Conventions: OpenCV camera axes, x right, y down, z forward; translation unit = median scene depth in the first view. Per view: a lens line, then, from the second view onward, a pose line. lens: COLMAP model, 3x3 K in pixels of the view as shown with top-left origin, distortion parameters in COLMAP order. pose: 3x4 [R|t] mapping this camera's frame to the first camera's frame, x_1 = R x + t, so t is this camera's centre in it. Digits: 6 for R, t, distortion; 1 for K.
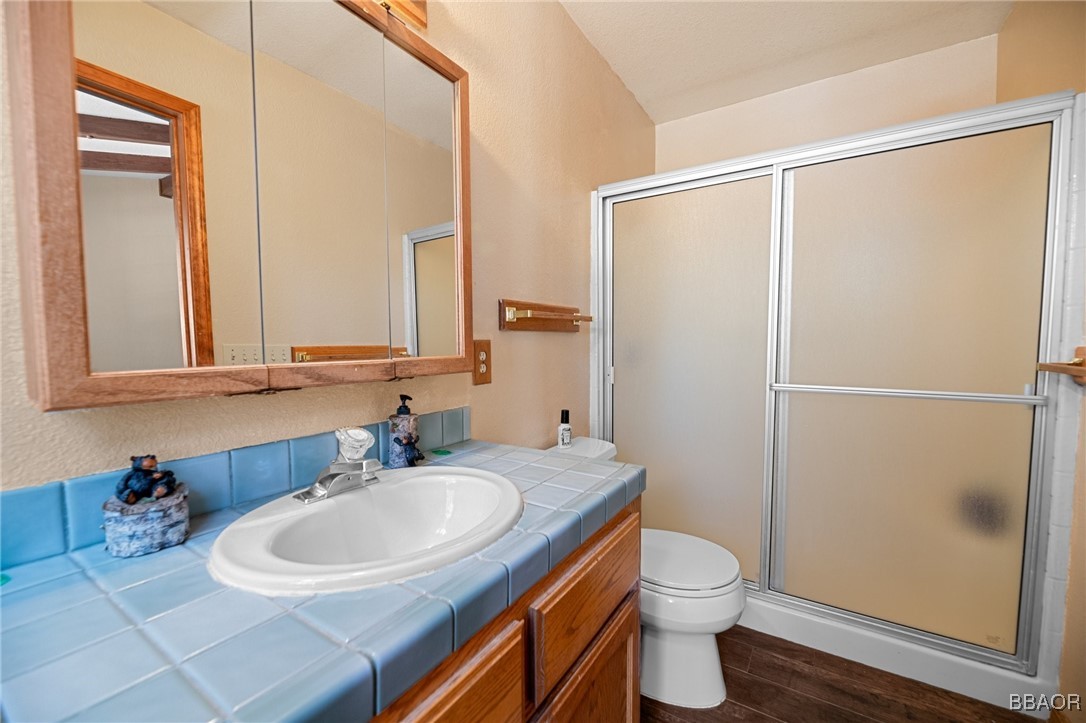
lens RADIAL K [[437.3, 0, 542.8], [0, 437.3, 366.1], [0, 0, 1]] dist [-0.002477, -0.002452]
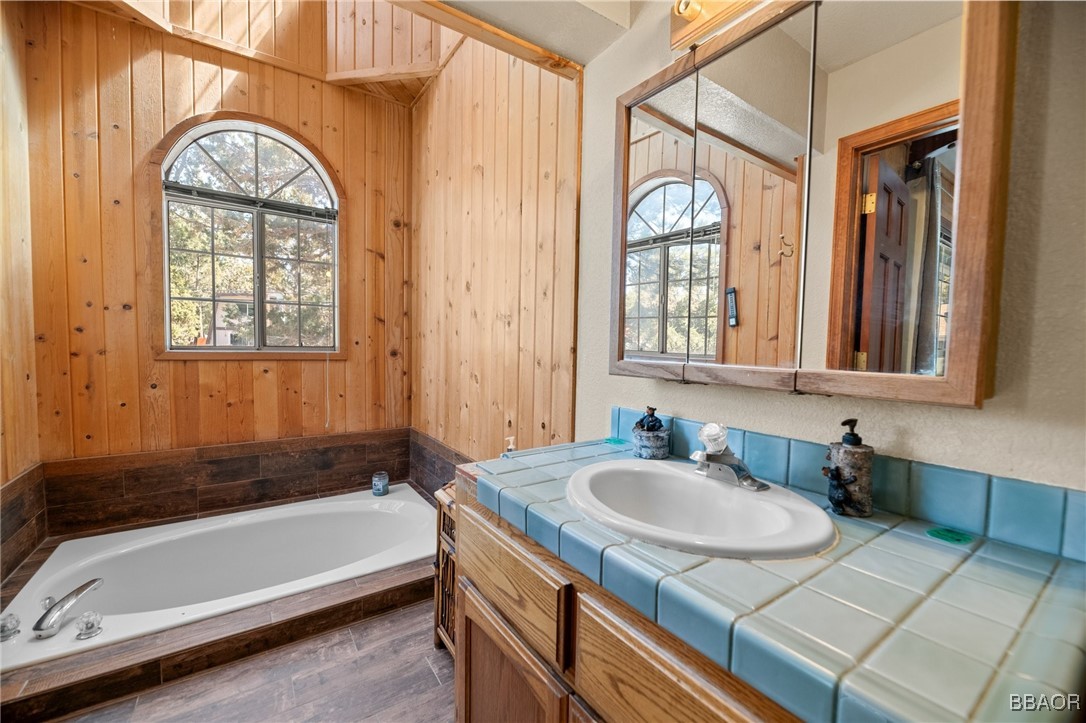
lens RADIAL K [[437.3, 0, 541.6], [0, 437.3, 363.7], [0, 0, 1]] dist [-0.002477, -0.002452]
pose [[-0.384786, 0.036484, -0.922284, 0.801553], [-0.069420, 0.995244, 0.068333, -0.062093], [0.920392, 0.090318, -0.380423, 1.025950]]
